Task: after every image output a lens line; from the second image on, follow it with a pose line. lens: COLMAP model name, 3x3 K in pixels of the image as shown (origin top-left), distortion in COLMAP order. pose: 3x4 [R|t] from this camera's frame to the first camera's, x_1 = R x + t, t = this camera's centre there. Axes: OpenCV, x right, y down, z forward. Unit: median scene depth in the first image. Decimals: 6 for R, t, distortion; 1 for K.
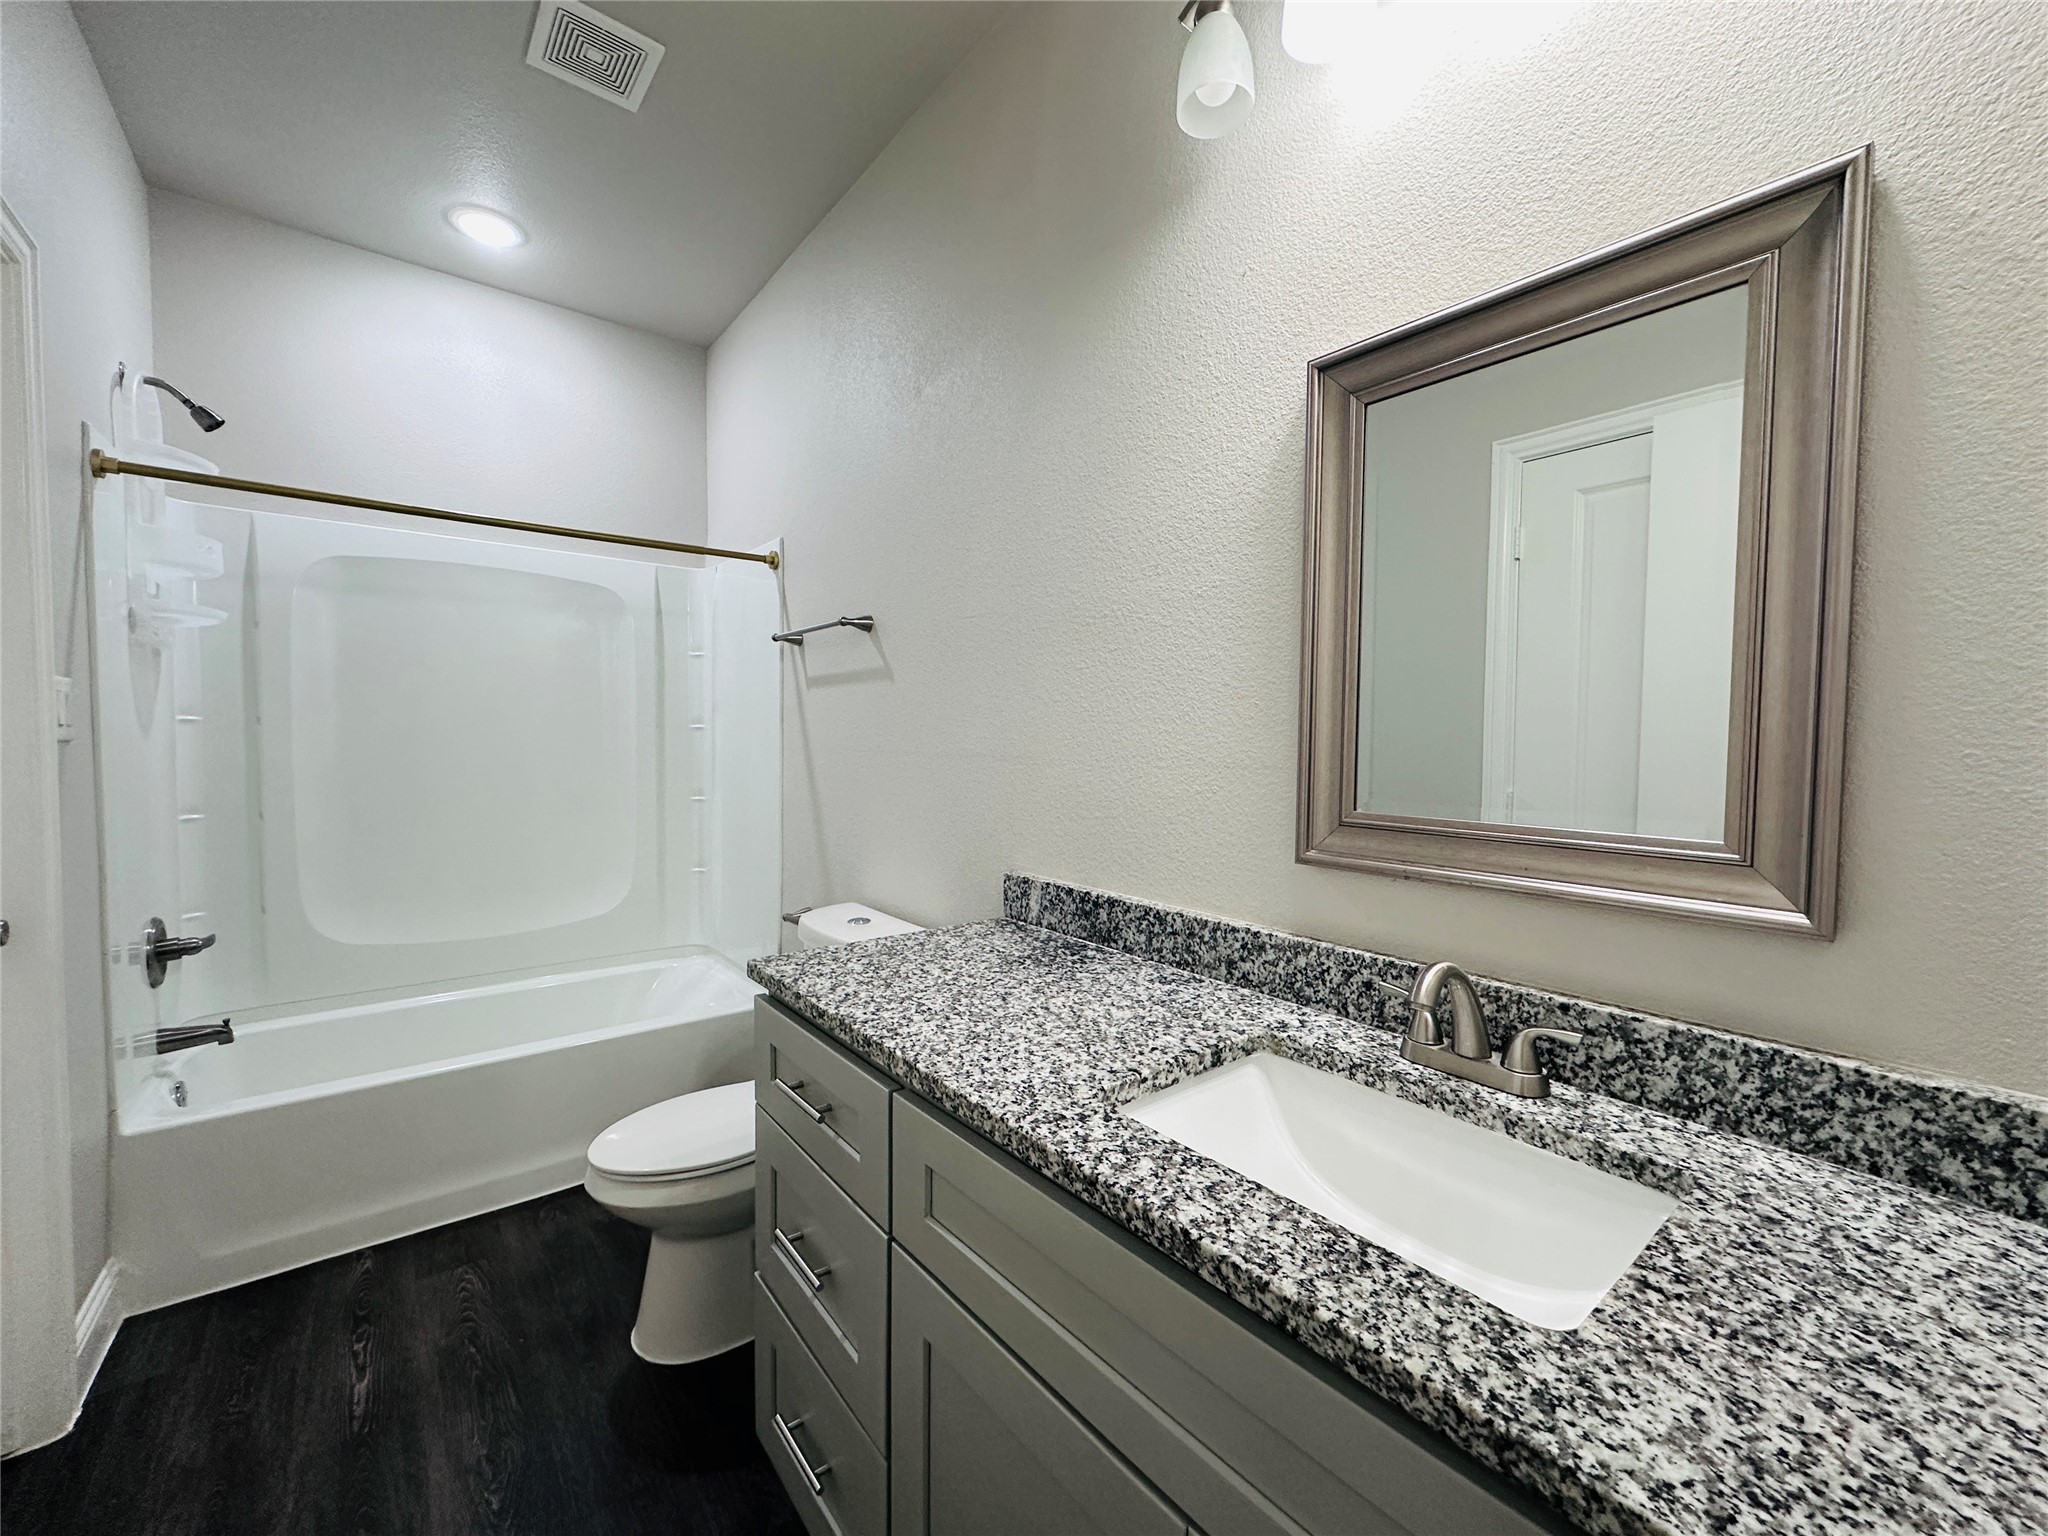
lens RADIAL K [[821.3, 0, 1025.4], [0, 821.3, 770.5], [0, 0, 1]] dist [-0.000616, -0.000240]
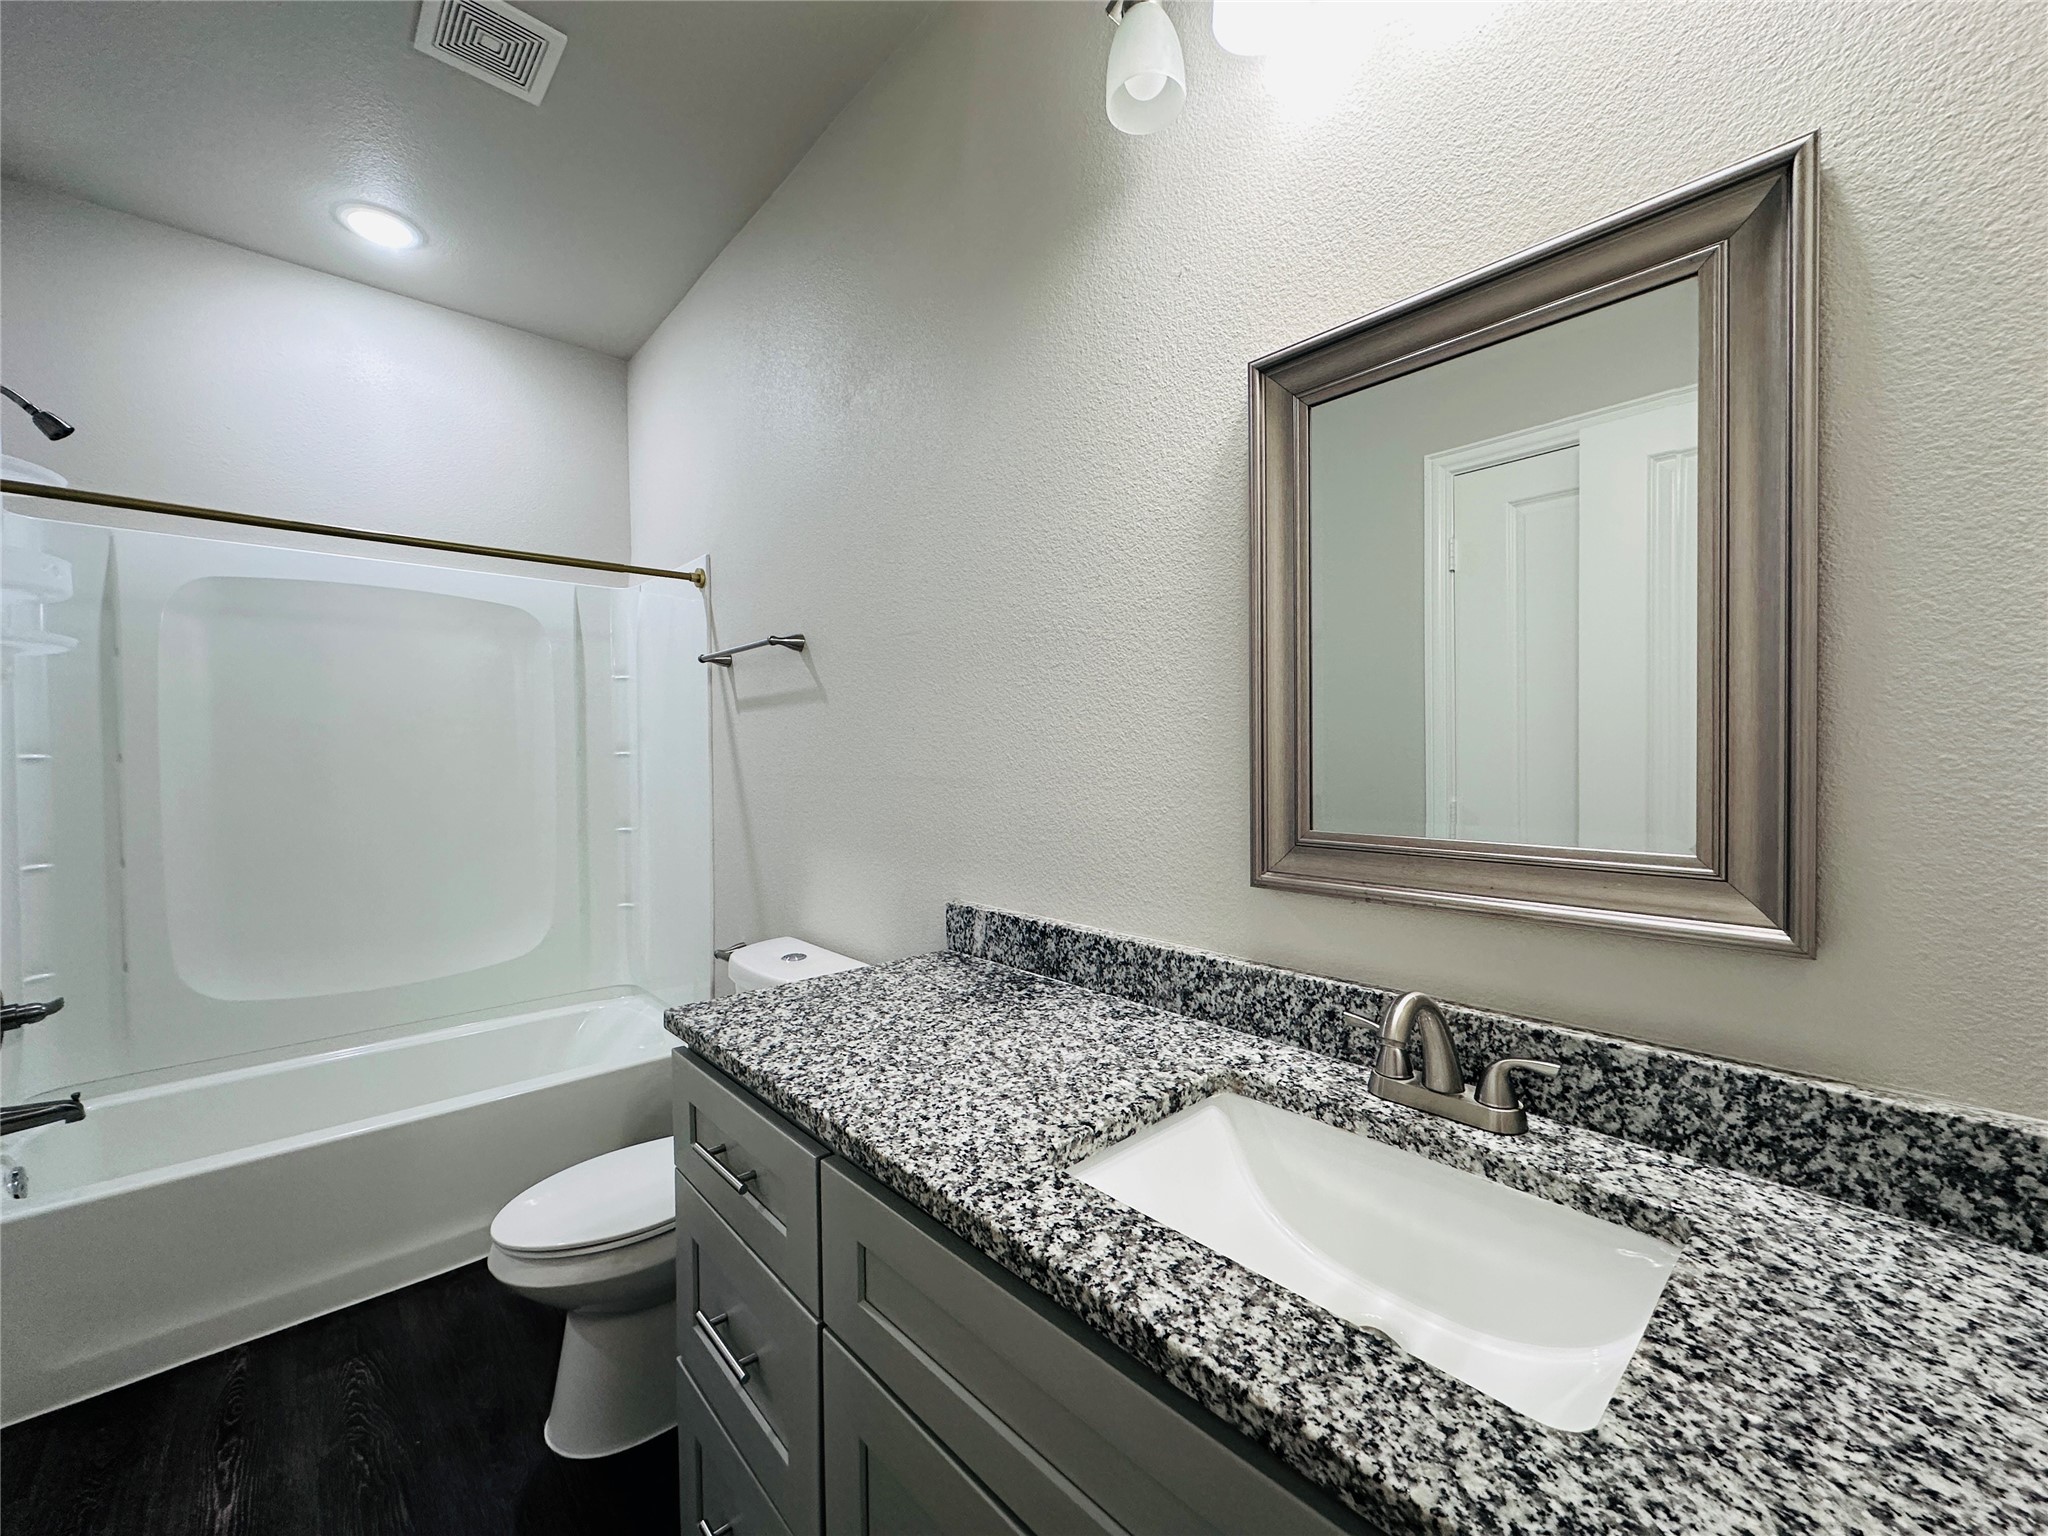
lens RADIAL K [[821.3, 0, 1026.9], [0, 821.3, 769.0], [0, 0, 1]] dist [-0.000616, -0.000240]
pose [[0.997579, -0.022257, 0.065878, 0.017443], [0.023842, 0.999442, -0.023377, -0.010106], [-0.065321, 0.024892, 0.997554, 0.102355]]
